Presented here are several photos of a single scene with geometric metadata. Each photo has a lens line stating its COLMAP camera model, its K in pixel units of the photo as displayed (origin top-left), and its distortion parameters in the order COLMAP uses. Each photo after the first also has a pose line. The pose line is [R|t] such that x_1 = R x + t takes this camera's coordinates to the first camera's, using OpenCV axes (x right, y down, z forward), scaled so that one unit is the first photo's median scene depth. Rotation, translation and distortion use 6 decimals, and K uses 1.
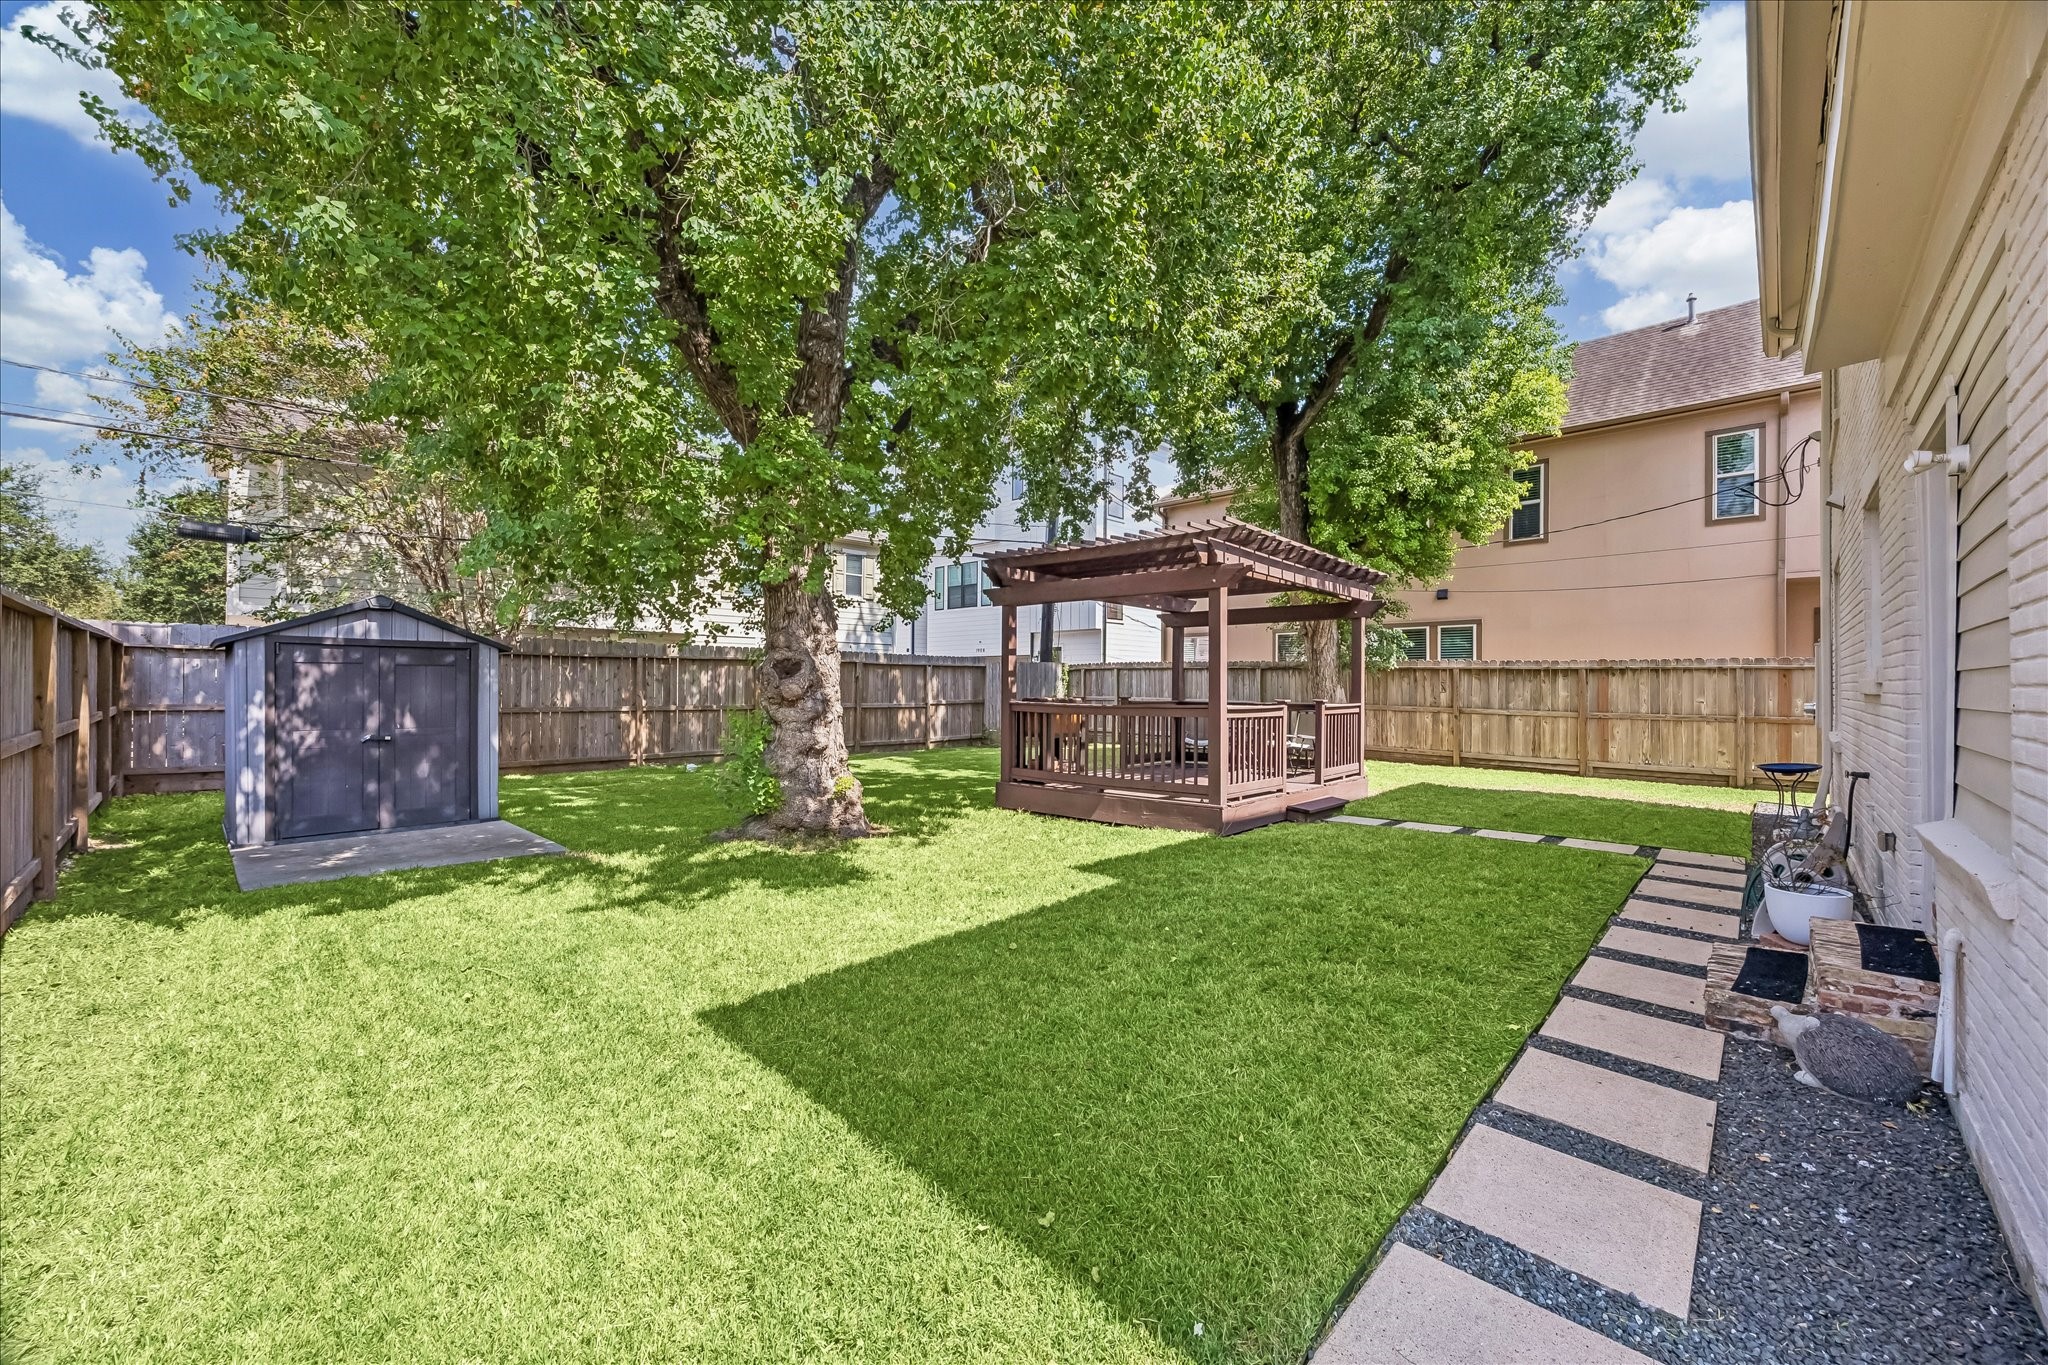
lens RADIAL K [[794.4, 0, 1021.2], [0, 794.4, 686.6], [0, 0, 1]] dist [0.000725, 0.000127]
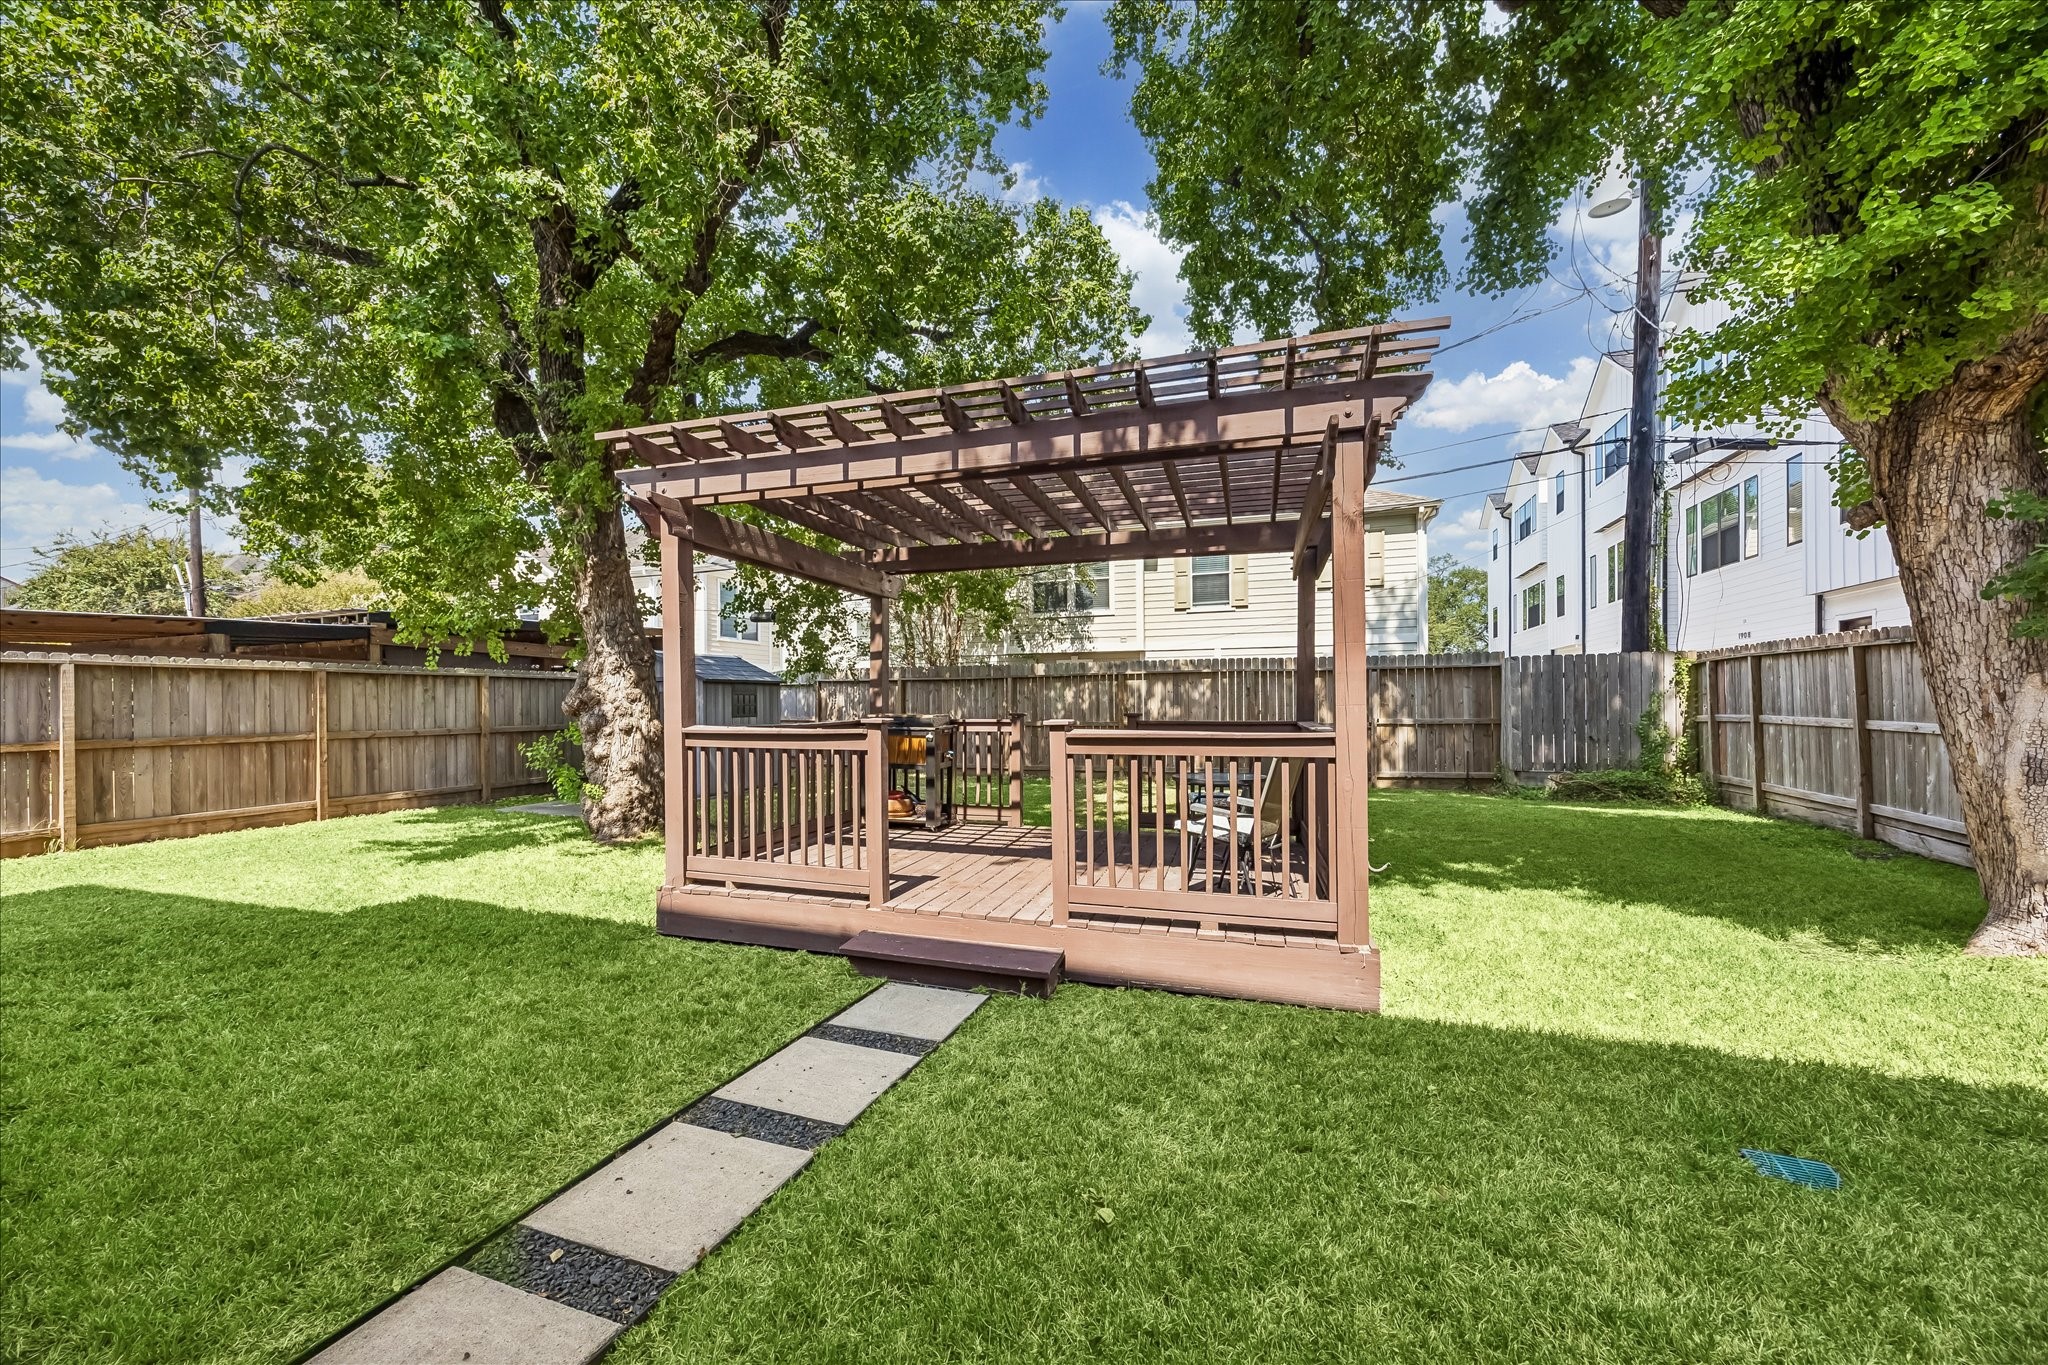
lens RADIAL K [[794.4, 0, 1021.2], [0, 794.4, 686.6], [0, 0, 1]] dist [0.000725, 0.000127]
pose [[0.395293, -0.028480, -0.918113, 0.523545], [0.010255, 0.999594, -0.026592, 0.005981], [0.918498, 0.001097, 0.395425, 0.562766]]
